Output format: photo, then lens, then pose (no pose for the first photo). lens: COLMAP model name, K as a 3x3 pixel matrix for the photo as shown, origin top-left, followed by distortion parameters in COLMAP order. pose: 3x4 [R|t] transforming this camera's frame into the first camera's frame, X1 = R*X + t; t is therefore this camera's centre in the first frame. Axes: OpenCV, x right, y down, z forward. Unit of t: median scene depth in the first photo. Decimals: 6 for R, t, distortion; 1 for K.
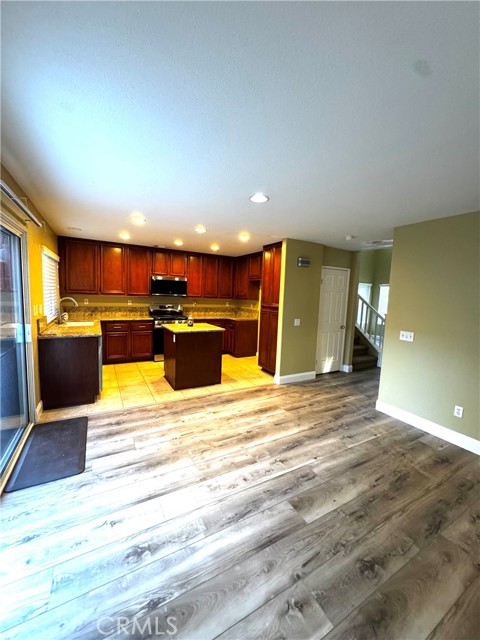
lens RADIAL K [[256.5, 0, 237.4], [0, 256.5, 320.7], [0, 0, 1]] dist [0.000788, -0.000080]
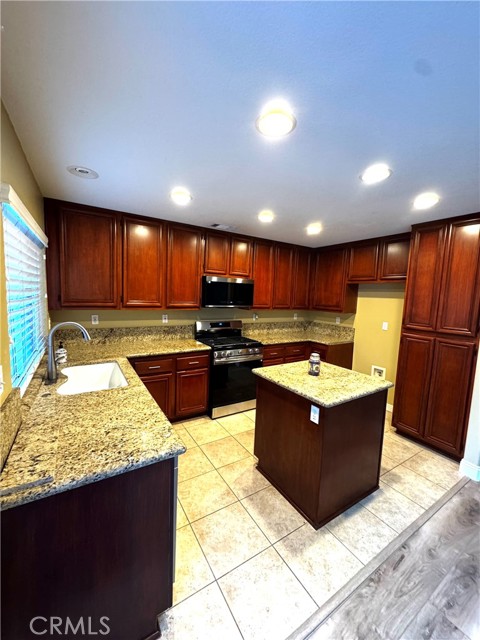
lens RADIAL K [[256.0, 0, 240.0], [0, 256.0, 320.0], [0, 0, 1]] dist [-0.002201, -0.000241]
pose [[0.998494, -0.003857, 0.054721, -0.292217], [0.003846, 0.999993, 0.000291, -0.071723], [-0.054722, -0.000080, 0.998502, 0.403821]]
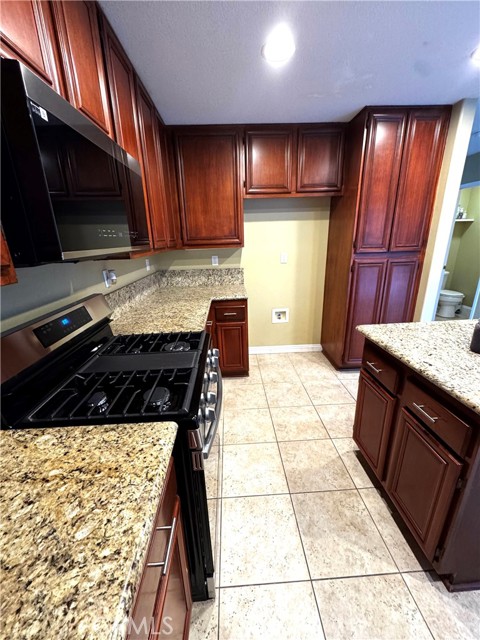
lens RADIAL K [[256.0, 0, 240.0], [0, 256.0, 320.0], [0, 0, 1]] dist [-0.002201, -0.000241]
pose [[0.442756, -0.318937, 0.838001, -0.415123], [0.138546, 0.947710, 0.287491, -0.099243], [-0.885874, -0.011187, 0.463792, 0.900698]]
